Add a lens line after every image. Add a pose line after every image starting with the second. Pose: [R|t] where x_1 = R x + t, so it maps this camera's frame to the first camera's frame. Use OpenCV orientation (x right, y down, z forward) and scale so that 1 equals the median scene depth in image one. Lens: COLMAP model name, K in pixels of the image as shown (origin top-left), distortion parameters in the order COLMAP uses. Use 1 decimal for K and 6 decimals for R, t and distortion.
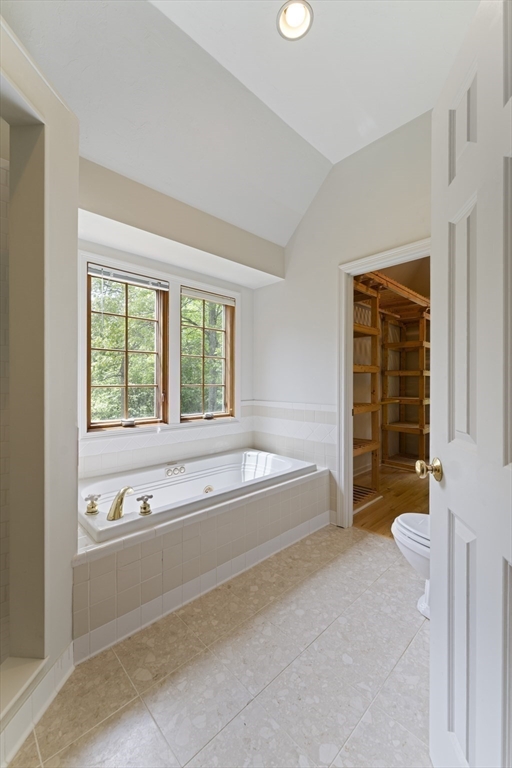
lens RADIAL K [[309.5, 0, 256.9], [0, 309.5, 383.4], [0, 0, 1]] dist [-0.002725, -0.001159]
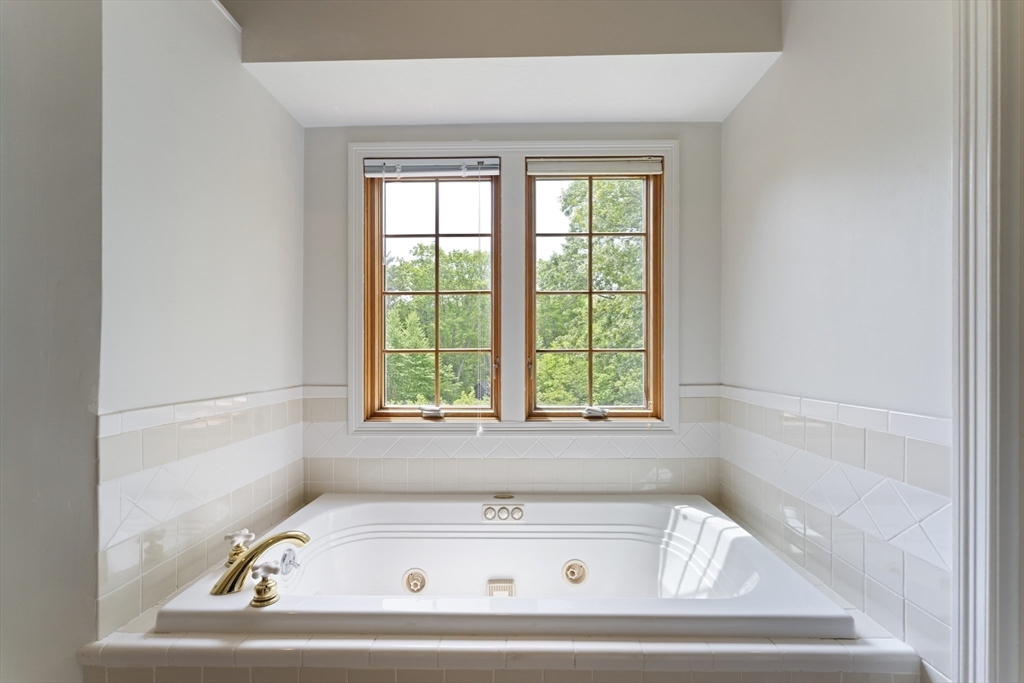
lens RADIAL K [[412.6, 0, 511.7], [0, 412.6, 357.6], [0, 0, 1]] dist [-0.002725, -0.001159]
pose [[0.711438, -0.005102, -0.702730, 0.206110], [0.000345, 0.999976, -0.006911, 0.023541], [0.702749, 0.004674, 0.711423, 0.450999]]
